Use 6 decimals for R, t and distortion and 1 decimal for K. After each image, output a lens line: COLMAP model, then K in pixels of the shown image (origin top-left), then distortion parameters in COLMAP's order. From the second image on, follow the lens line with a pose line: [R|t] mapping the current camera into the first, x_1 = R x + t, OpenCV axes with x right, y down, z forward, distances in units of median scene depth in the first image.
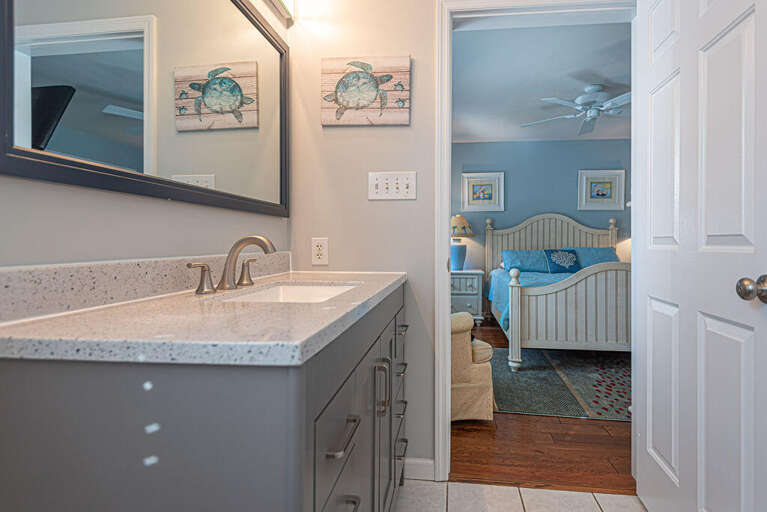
lens RADIAL K [[415.9, 0, 385.5], [0, 415.9, 243.5], [0, 0, 1]] dist [0.000042, 0.000003]
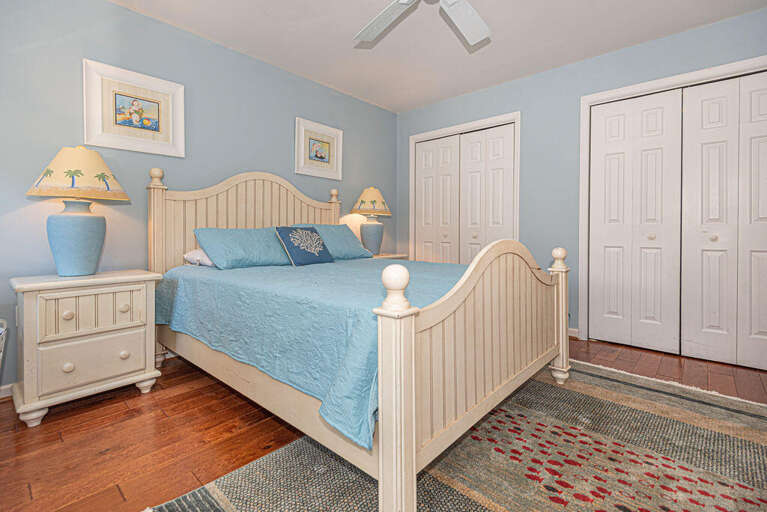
lens RADIAL K [[352.0, 0, 384.6], [0, 352.0, 234.1], [0, 0, 1]] dist [0.002404, 0.000149]
pose [[0.531718, -0.006580, 0.846896, 0.033300], [0.000117, 0.999970, 0.007696, 0.019631], [-0.846921, -0.003993, 0.531703, 0.556595]]
